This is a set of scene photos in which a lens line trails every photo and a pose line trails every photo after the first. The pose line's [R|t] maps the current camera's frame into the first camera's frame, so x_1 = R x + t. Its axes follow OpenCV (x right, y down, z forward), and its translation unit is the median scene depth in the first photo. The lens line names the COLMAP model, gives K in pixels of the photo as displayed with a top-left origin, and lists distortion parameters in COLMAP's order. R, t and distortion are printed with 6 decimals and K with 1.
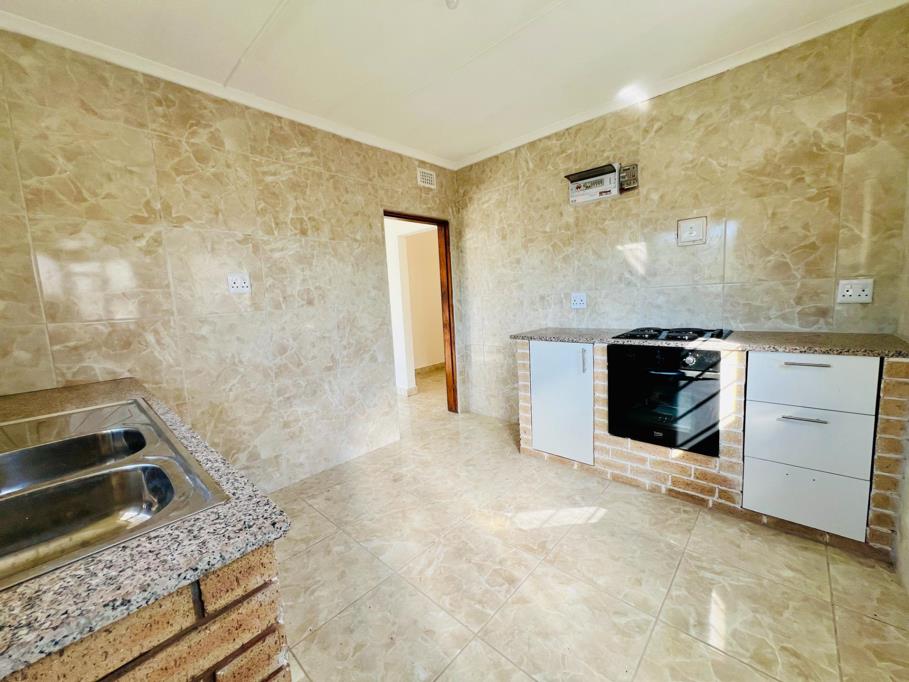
lens RADIAL K [[363.5, 0, 453.1], [0, 363.5, 339.4], [0, 0, 1]] dist [-0.002751, 0.000494]
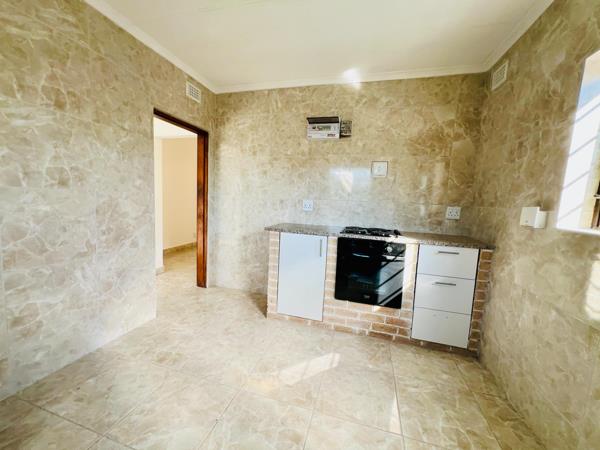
lens RADIAL K [[239.9, 0, 299.1], [0, 239.9, 223.9], [0, 0, 1]] dist [-0.002751, 0.000494]
pose [[0.885963, 0.049200, 0.461138, -0.137977], [-0.040359, 0.998764, -0.029021, -0.004589], [-0.461996, 0.007100, 0.886854, 0.187217]]
